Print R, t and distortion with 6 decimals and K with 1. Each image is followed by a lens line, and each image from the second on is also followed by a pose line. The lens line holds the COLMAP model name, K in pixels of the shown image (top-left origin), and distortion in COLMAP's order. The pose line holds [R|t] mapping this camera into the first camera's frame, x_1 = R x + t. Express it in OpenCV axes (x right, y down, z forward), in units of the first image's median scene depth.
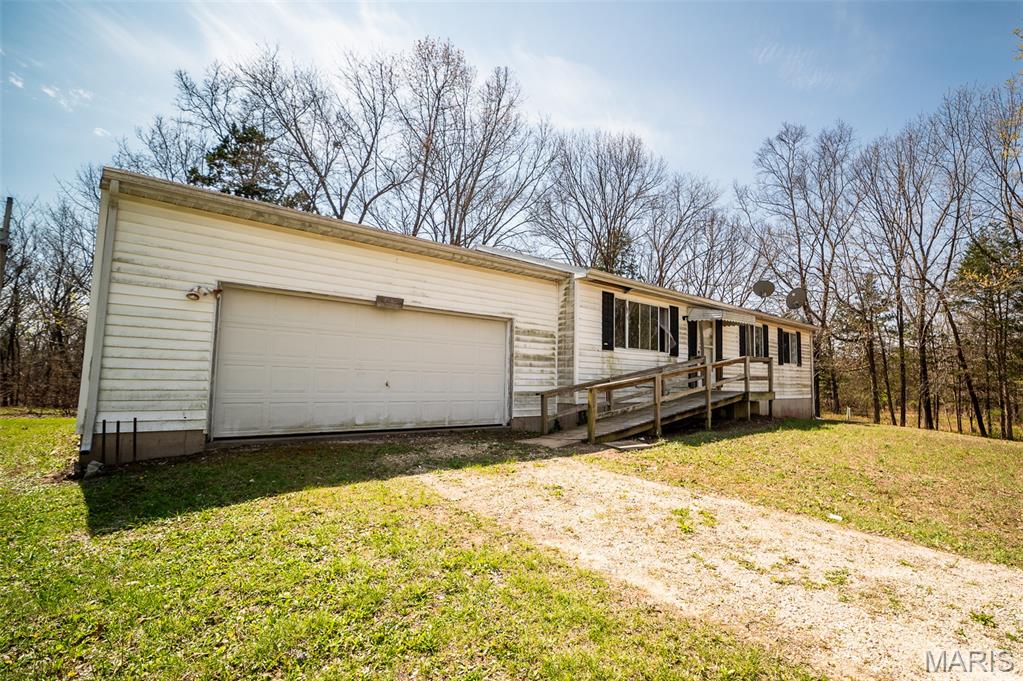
lens RADIAL K [[463.5, 0, 506.5], [0, 463.5, 347.4], [0, 0, 1]] dist [-0.030016, 0.000524]
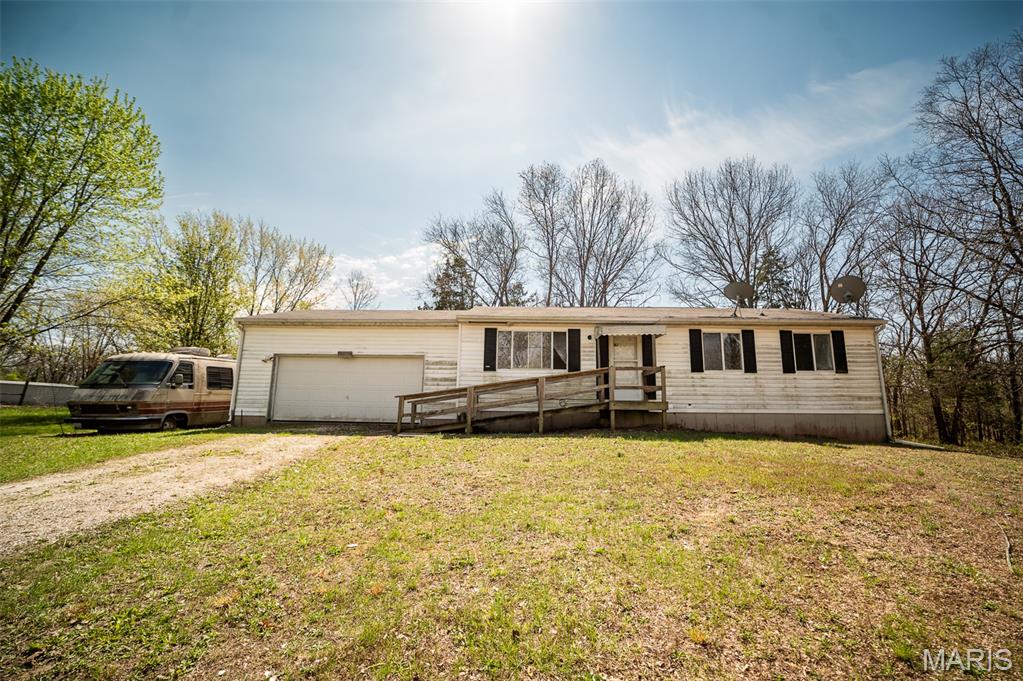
lens RADIAL K [[463.5, 0, 506.5], [0, 463.5, 347.4], [0, 0, 1]] dist [-0.030016, 0.000524]
pose [[0.737776, -0.115215, -0.665141, 1.204625], [0.043851, 0.991426, -0.123093, 0.110624], [0.673620, 0.061648, 0.736502, 0.035976]]
